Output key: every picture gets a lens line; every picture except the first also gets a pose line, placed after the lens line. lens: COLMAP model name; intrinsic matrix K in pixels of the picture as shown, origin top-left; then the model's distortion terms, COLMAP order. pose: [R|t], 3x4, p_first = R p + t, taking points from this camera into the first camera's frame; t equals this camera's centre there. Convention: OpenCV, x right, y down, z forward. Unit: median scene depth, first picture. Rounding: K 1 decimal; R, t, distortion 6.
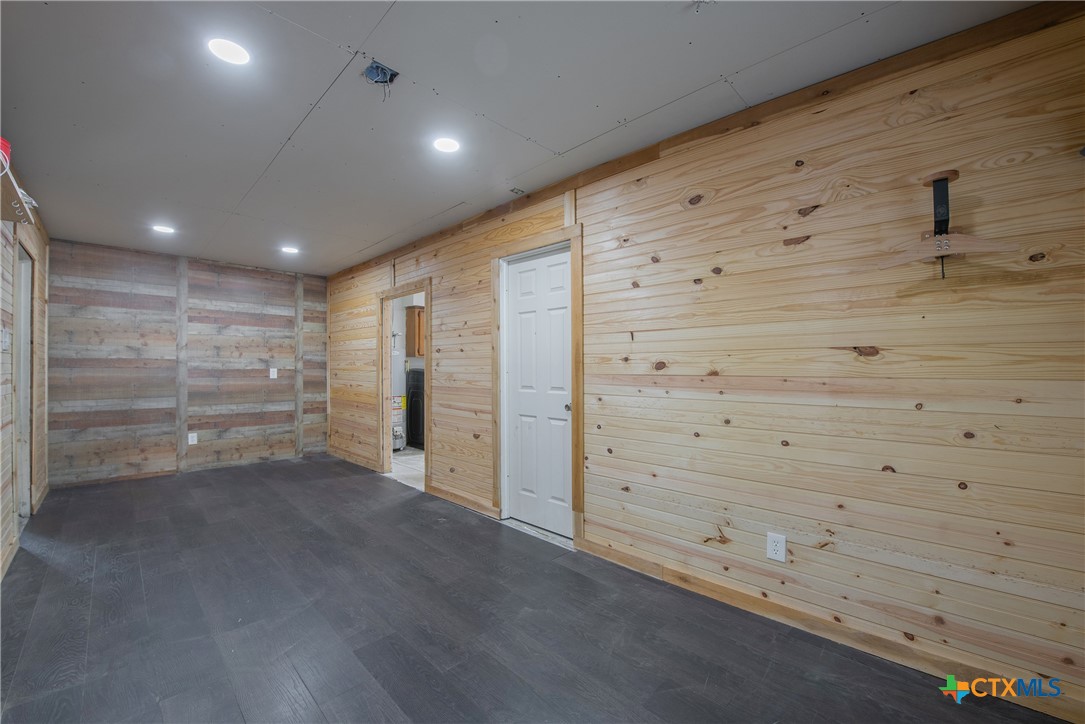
lens RADIAL K [[439.9, 0, 526.9], [0, 439.9, 366.8], [0, 0, 1]] dist [-0.015554, -0.000033]
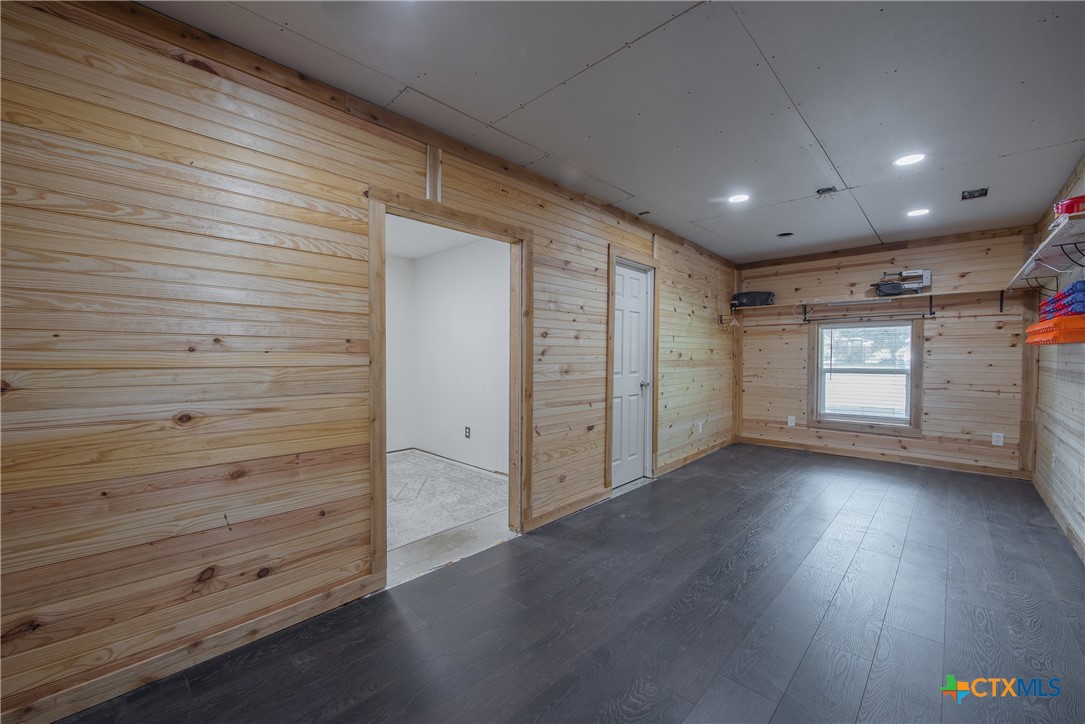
lens RADIAL K [[439.9, 0, 526.9], [0, 439.9, 366.8], [0, 0, 1]] dist [-0.015554, -0.000033]
pose [[-0.034082, -0.025263, 0.999100, -1.107636], [-0.001316, 0.999681, 0.025233, -0.000417], [-0.999418, -0.000455, -0.034104, 1.213423]]
